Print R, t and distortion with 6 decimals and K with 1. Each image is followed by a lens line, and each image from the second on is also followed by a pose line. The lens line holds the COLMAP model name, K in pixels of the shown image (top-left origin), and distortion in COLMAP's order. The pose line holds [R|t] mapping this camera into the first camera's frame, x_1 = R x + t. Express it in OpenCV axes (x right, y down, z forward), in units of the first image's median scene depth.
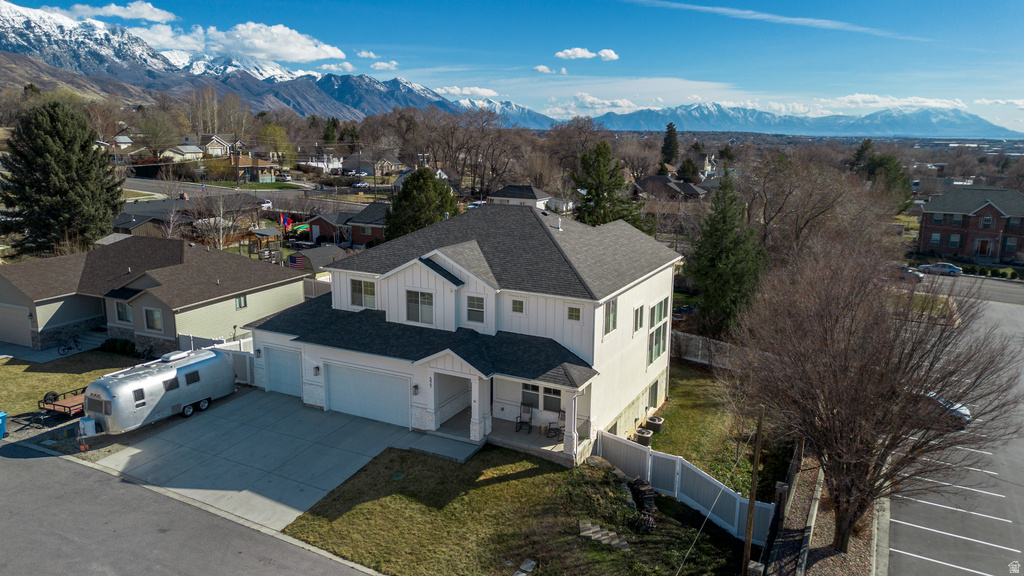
lens RADIAL K [[725.7, 0, 512.0], [0, 725.7, 288.0], [0, 0, 1]] dist [0.091768, -0.102550]
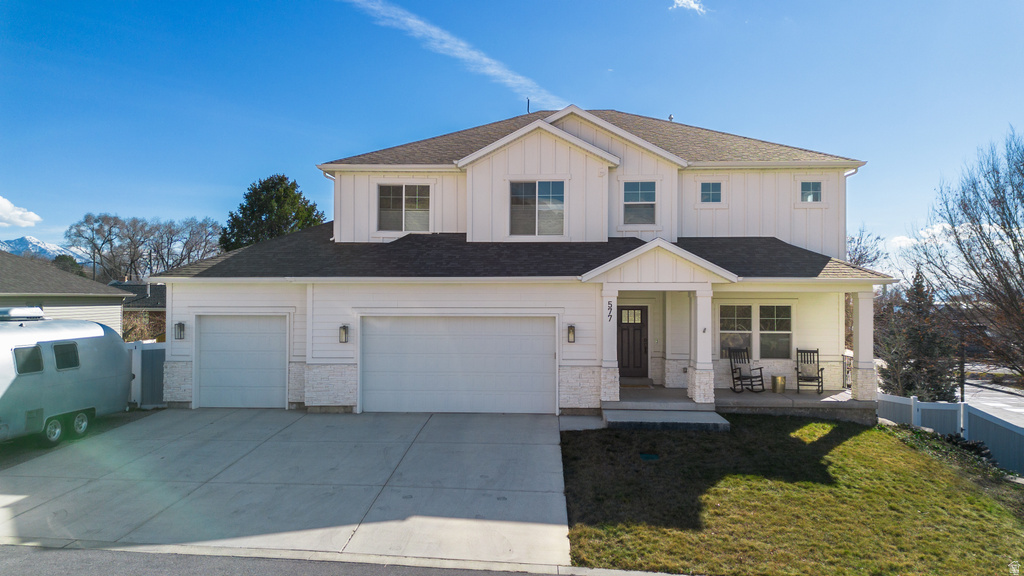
lens RADIAL K [[725.7, 0, 512.0], [0, 725.7, 288.0], [0, 0, 1]] dist [0.091768, -0.102550]
pose [[0.909423, -0.001042, 0.415871, -0.400694], [0.091098, 0.976209, -0.196766, 0.208781], [-0.405772, 0.216829, 0.887882, 0.511581]]
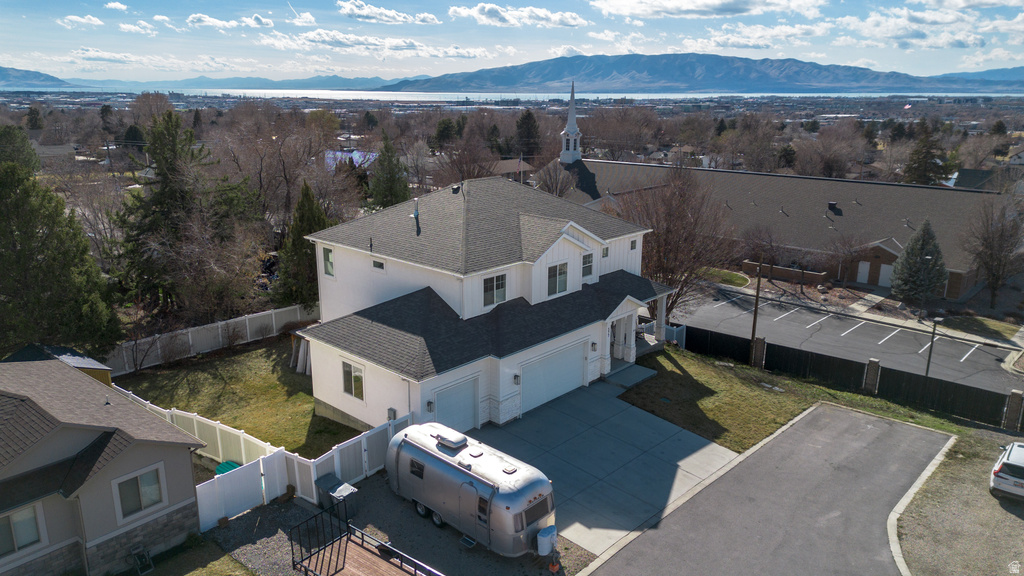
lens RADIAL K [[725.7, 0, 512.0], [0, 725.7, 288.0], [0, 0, 1]] dist [0.091768, -0.102550]
pose [[0.257163, -0.262619, 0.929999, -1.163426], [0.201282, 0.955815, 0.214251, -0.207376], [-0.945173, 0.132095, 0.298660, 0.767143]]
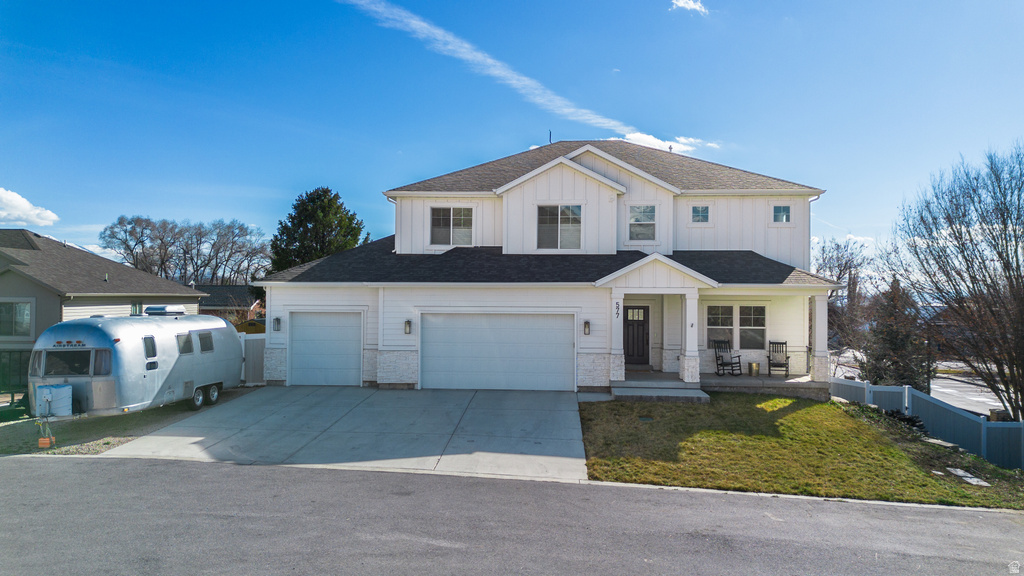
lens RADIAL K [[725.7, 0, 512.0], [0, 725.7, 288.0], [0, 0, 1]] dist [0.091768, -0.102550]
pose [[0.916327, 0.002113, 0.400424, -0.476537], [0.084387, 0.976509, -0.198266, 0.233549], [-0.391437, 0.215467, 0.894623, 0.385118]]
